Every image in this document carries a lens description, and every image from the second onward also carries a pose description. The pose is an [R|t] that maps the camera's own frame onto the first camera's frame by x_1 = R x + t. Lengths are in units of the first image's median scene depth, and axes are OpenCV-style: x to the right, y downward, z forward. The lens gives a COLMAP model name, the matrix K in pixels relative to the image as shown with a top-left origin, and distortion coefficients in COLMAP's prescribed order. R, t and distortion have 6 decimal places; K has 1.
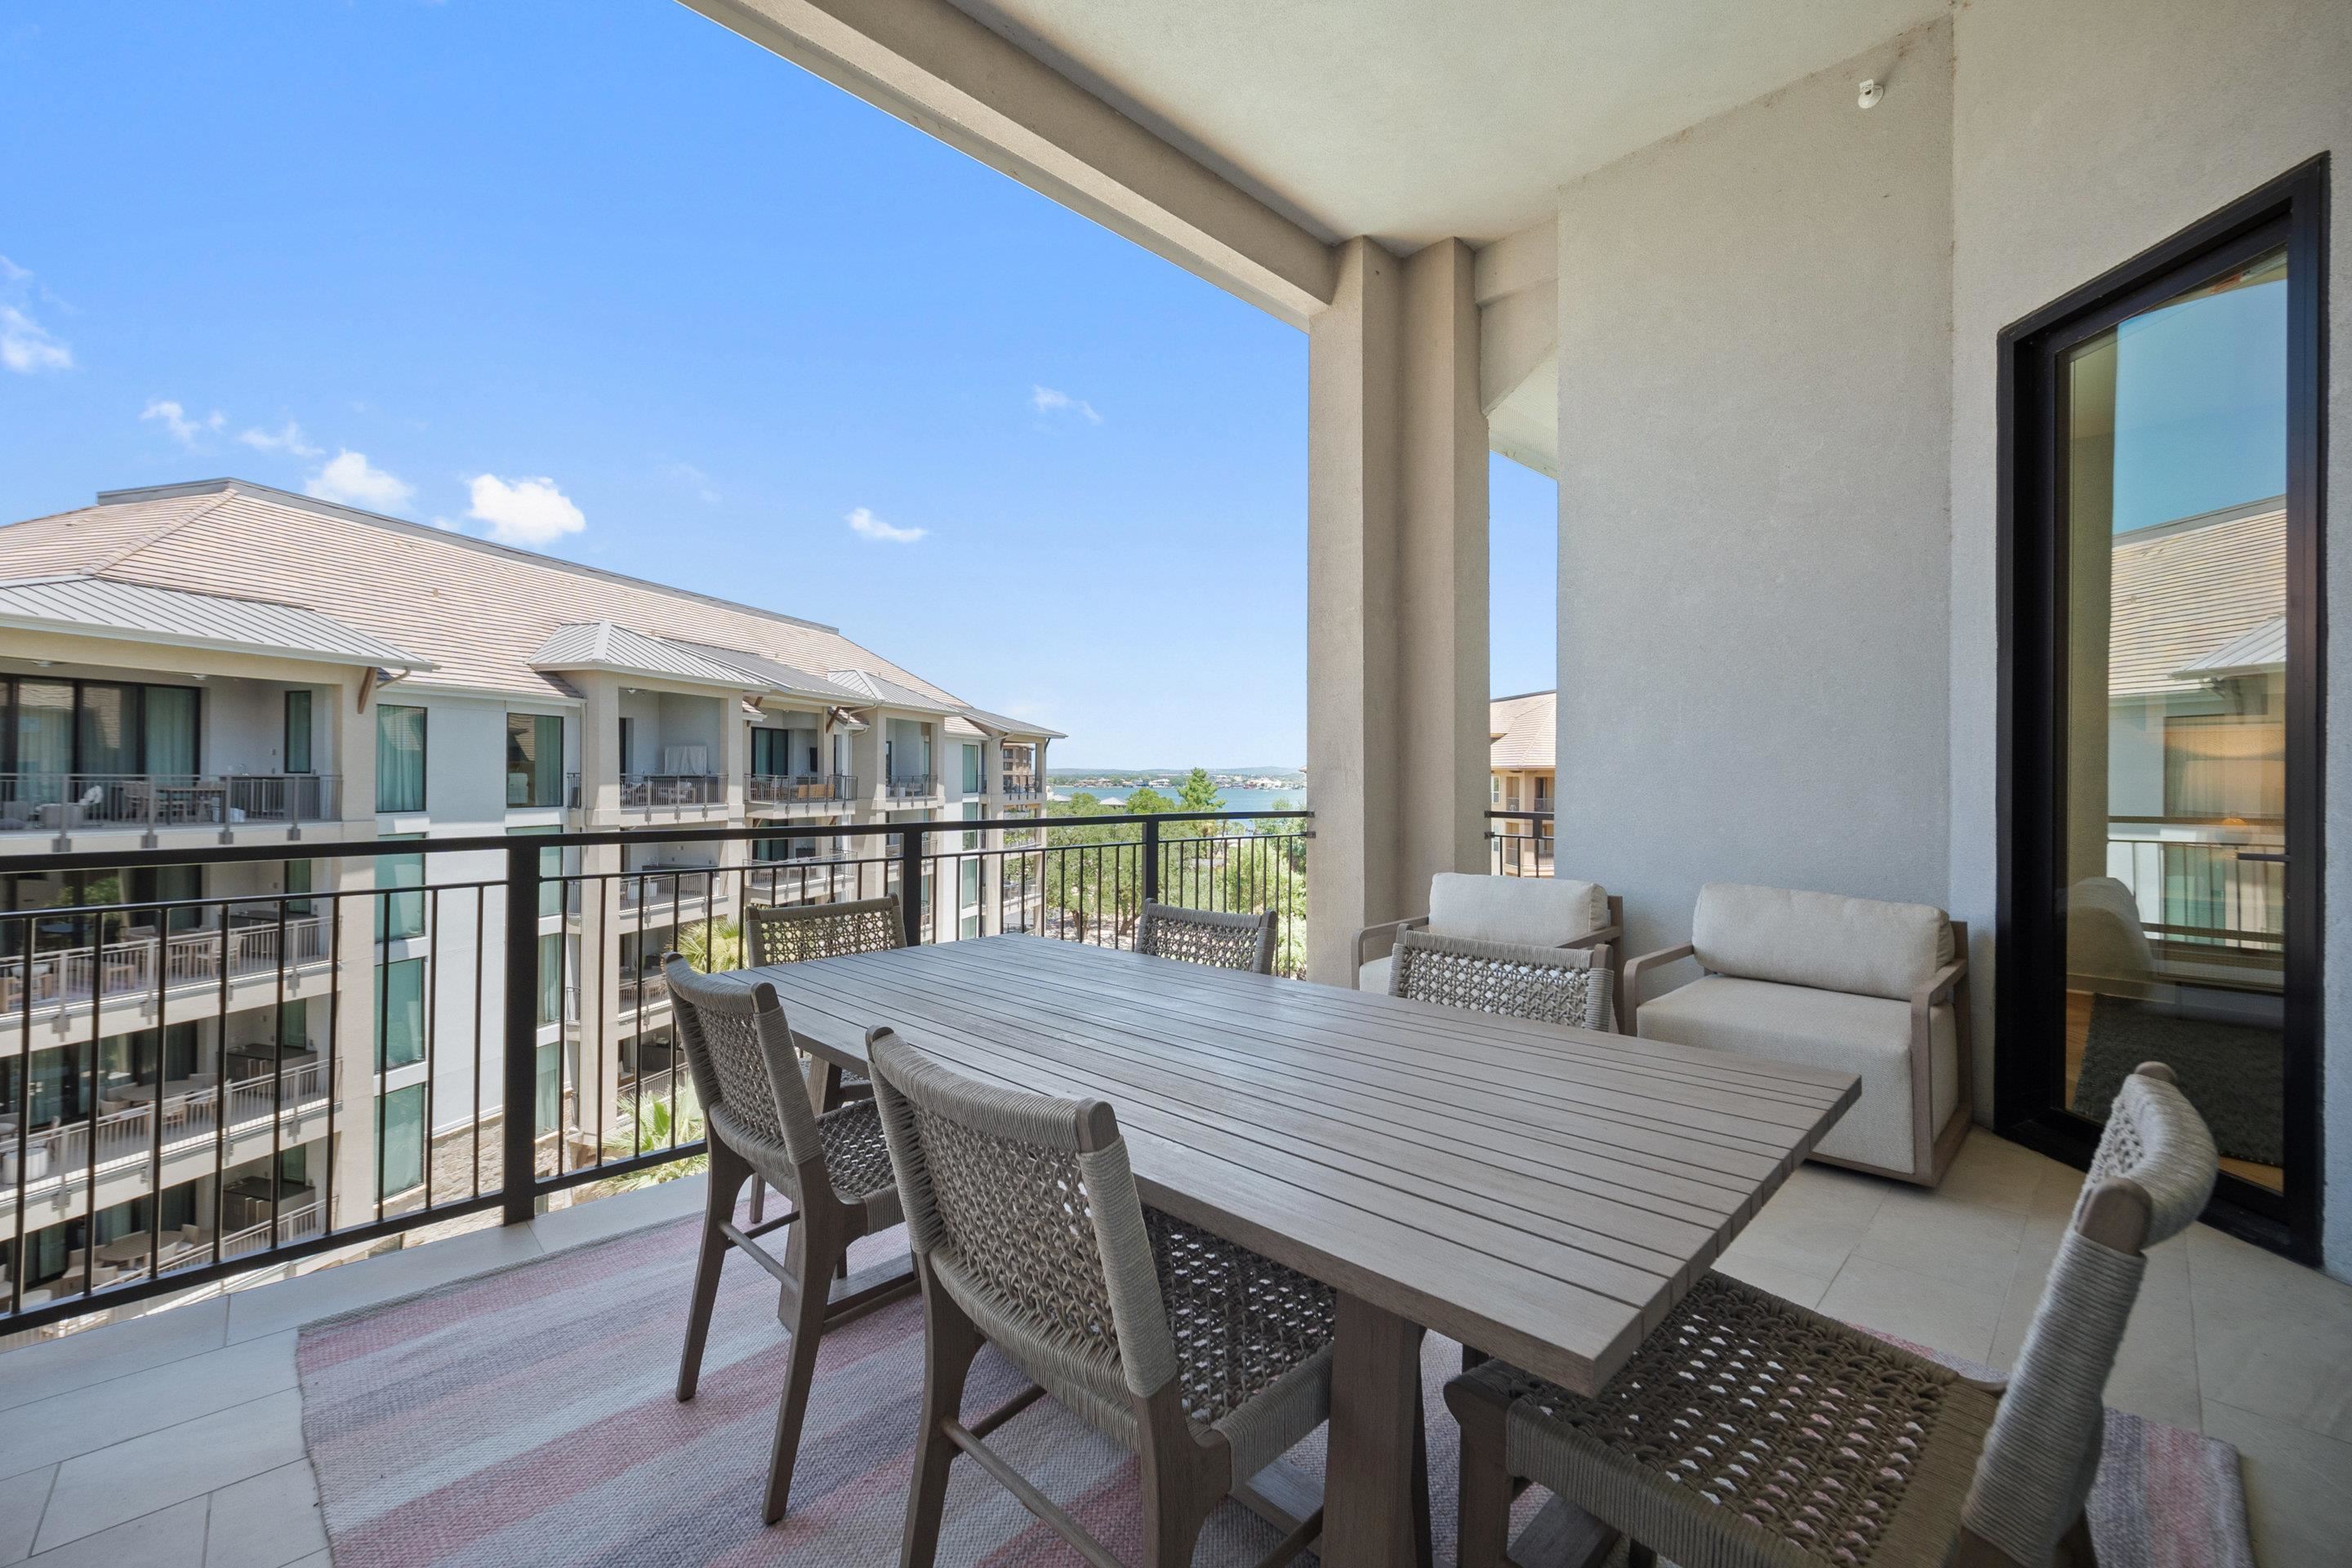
lens RADIAL K [[946.3, 0, 1176.0], [0, 946.3, 784.0], [0, 0, 1]] dist [-0.002569, -0.000185]
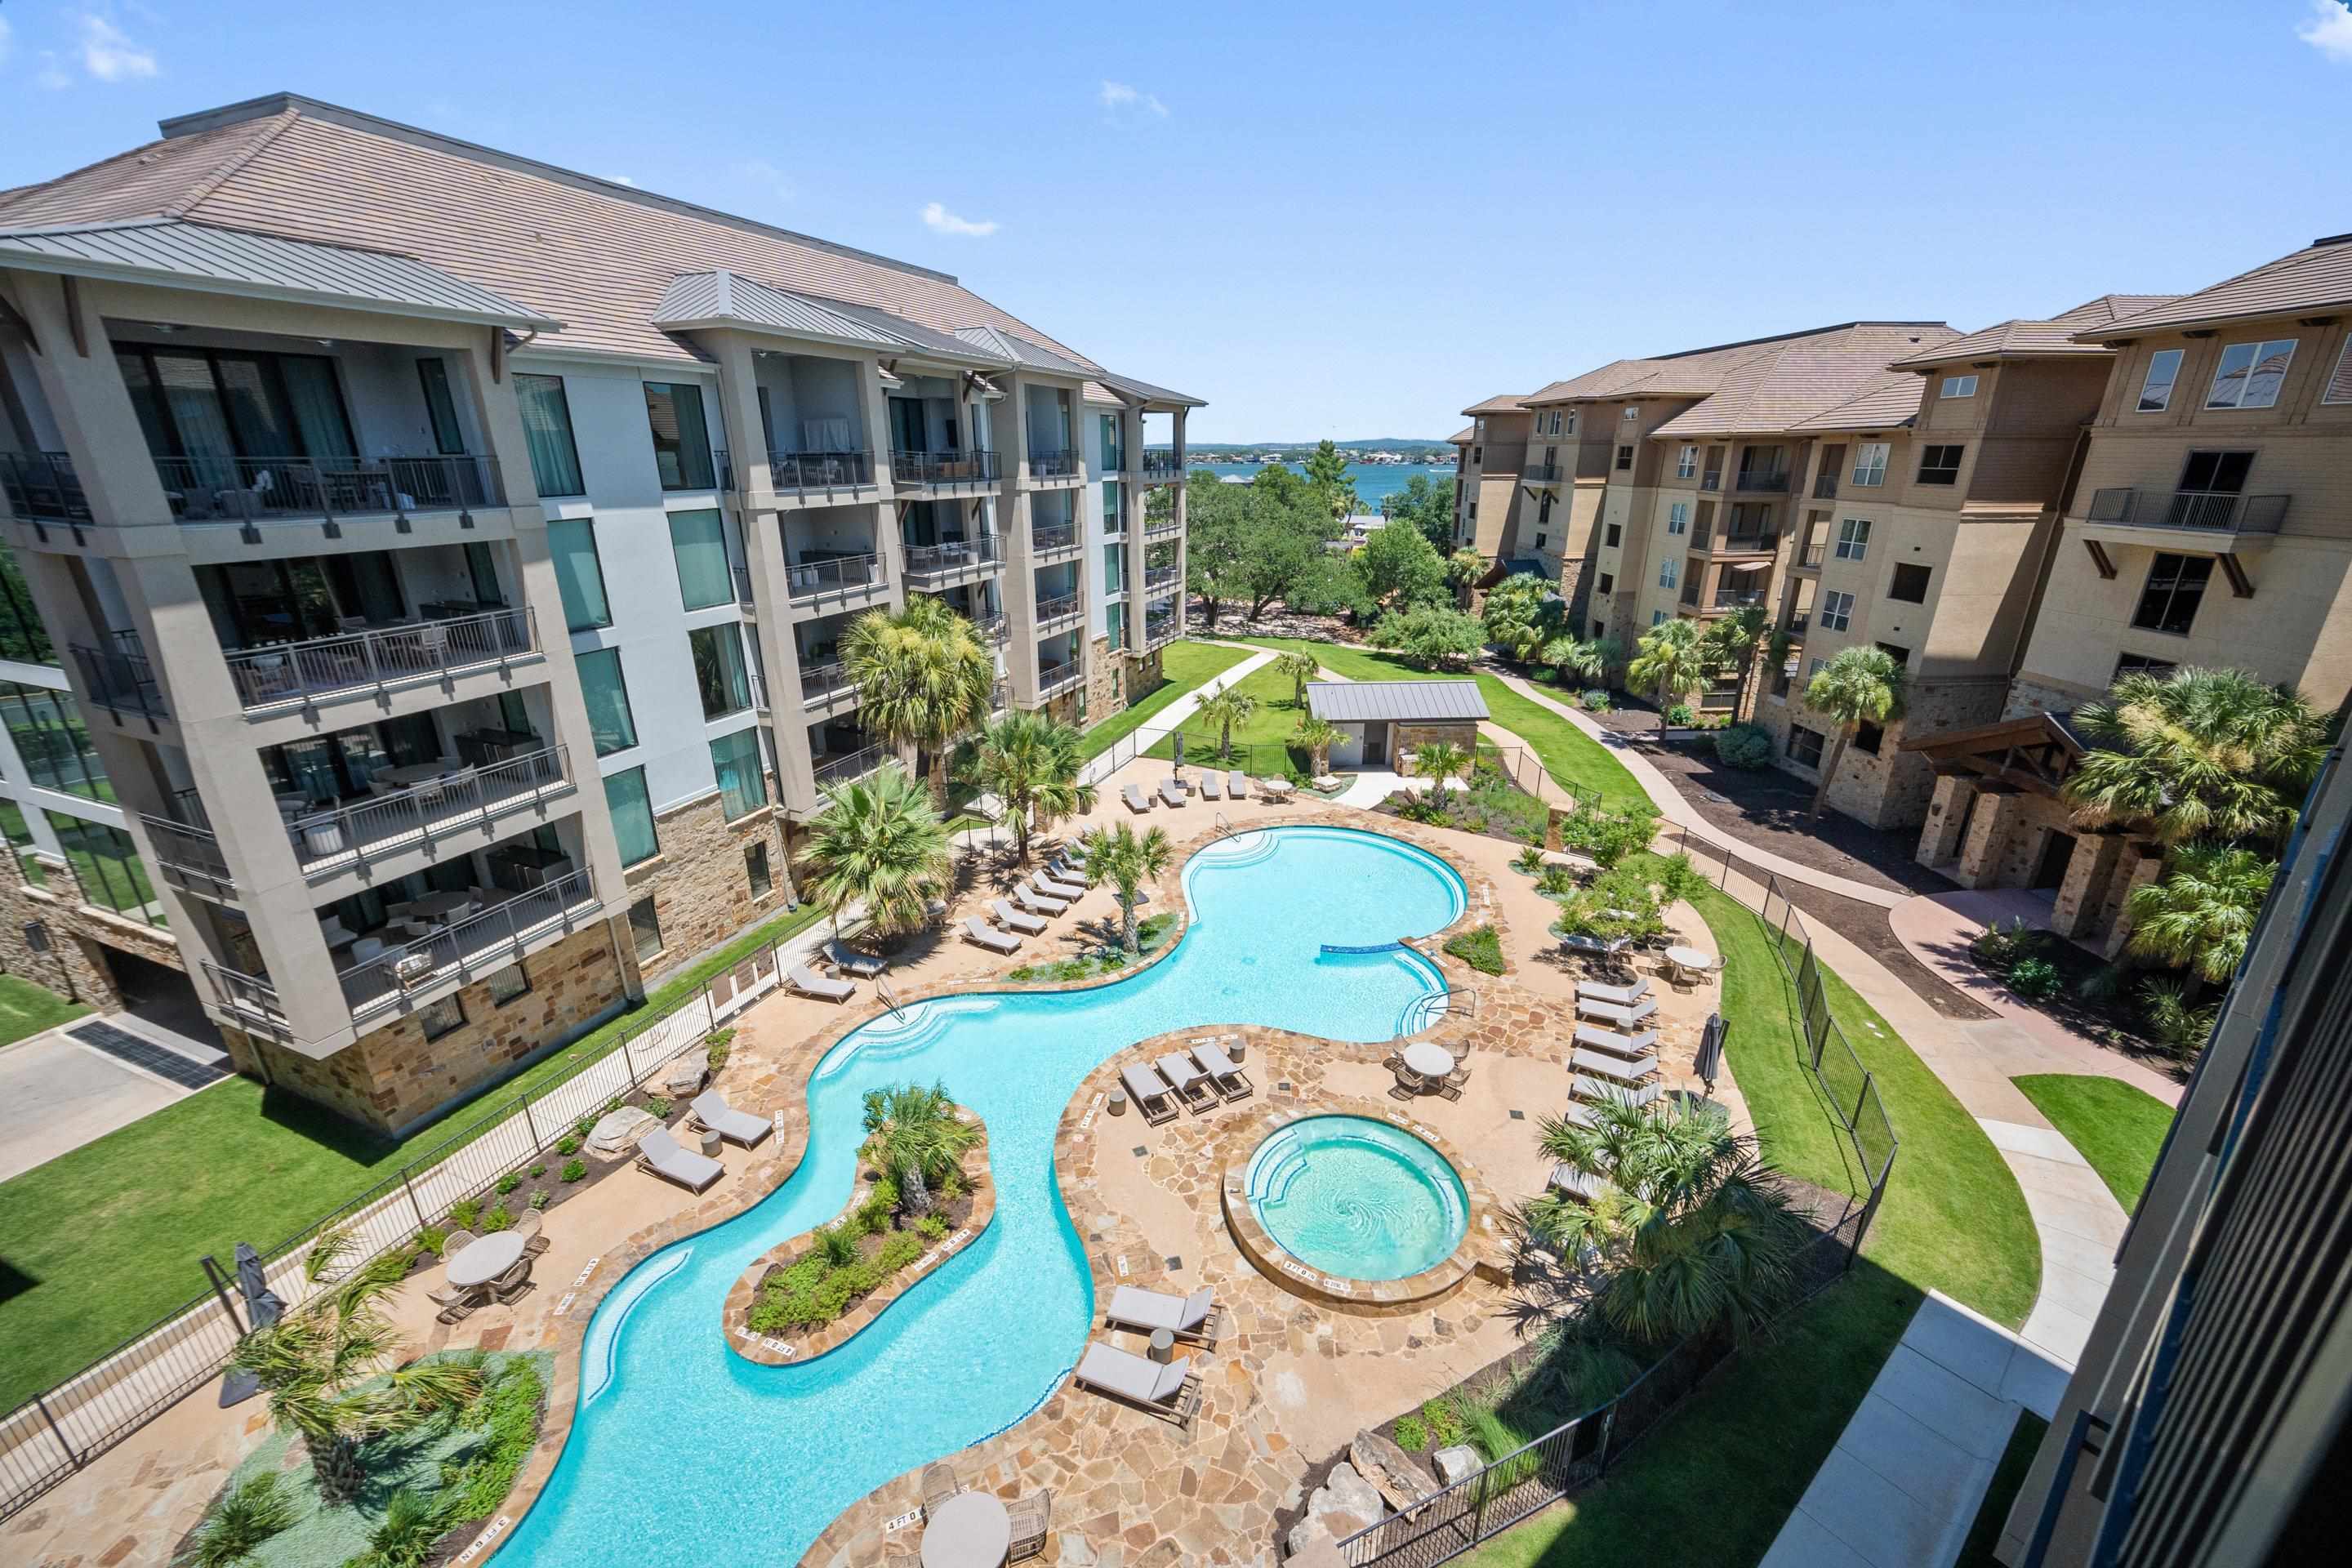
lens RADIAL K [[925.8, 0, 1190.0], [0, 925.8, 789.8], [0, 0, 1]] dist [-0.006793, 0.000085]
pose [[0.994967, 0.023823, -0.097330, -0.091758], [0.010170, 0.942301, 0.334612, 0.003938], [0.099686, -0.333918, 0.937316, 0.091153]]
